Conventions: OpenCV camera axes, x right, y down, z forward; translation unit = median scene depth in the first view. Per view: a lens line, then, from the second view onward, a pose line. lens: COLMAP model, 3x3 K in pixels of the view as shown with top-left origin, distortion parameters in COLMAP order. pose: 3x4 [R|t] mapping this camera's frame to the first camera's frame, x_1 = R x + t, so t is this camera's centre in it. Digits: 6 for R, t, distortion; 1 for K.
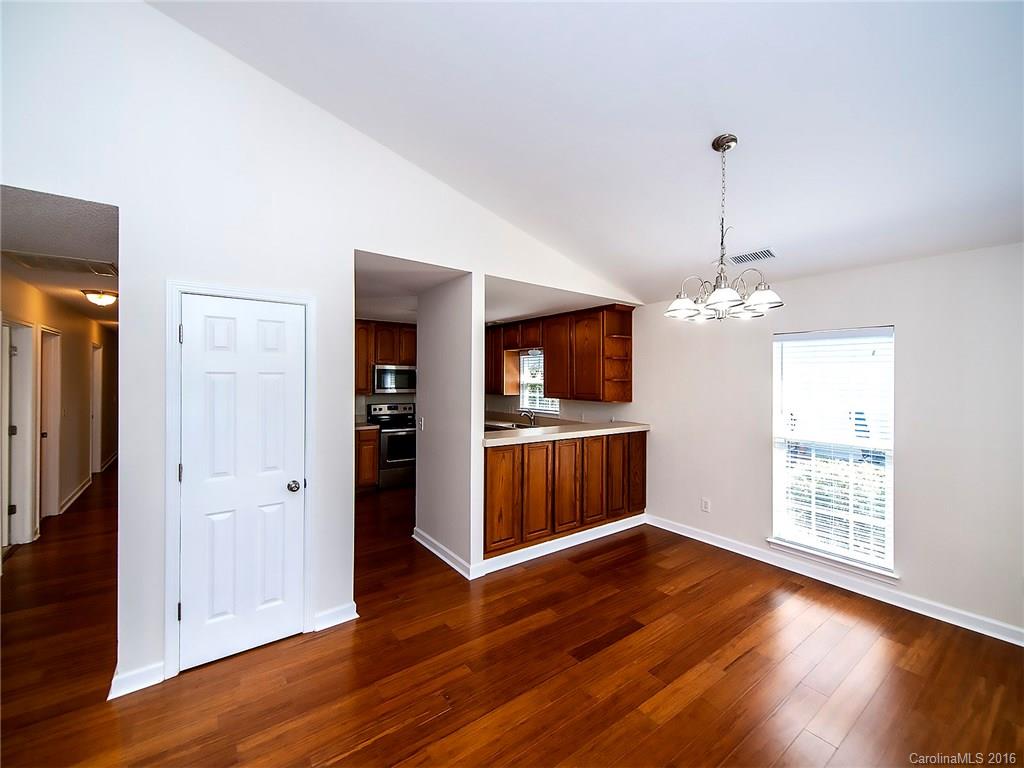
lens RADIAL K [[429.4, 0, 506.6], [0, 429.4, 382.1], [0, 0, 1]] dist [0.051697, -0.018053]
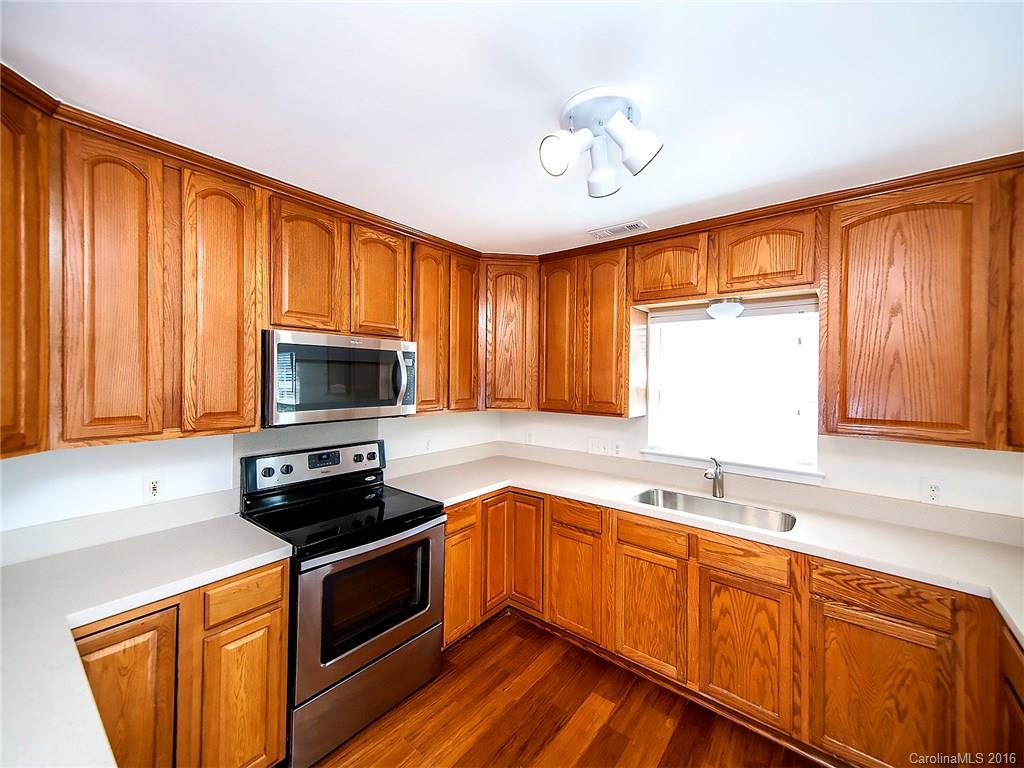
lens RADIAL K [[429.4, 0, 506.6], [0, 429.4, 382.1], [0, 0, 1]] dist [0.051697, -0.018053]
pose [[0.972179, -0.005598, 0.234171, -0.305027], [0.001752, 0.999860, 0.016629, -0.013434], [-0.234231, -0.015756, 0.972053, 0.940666]]
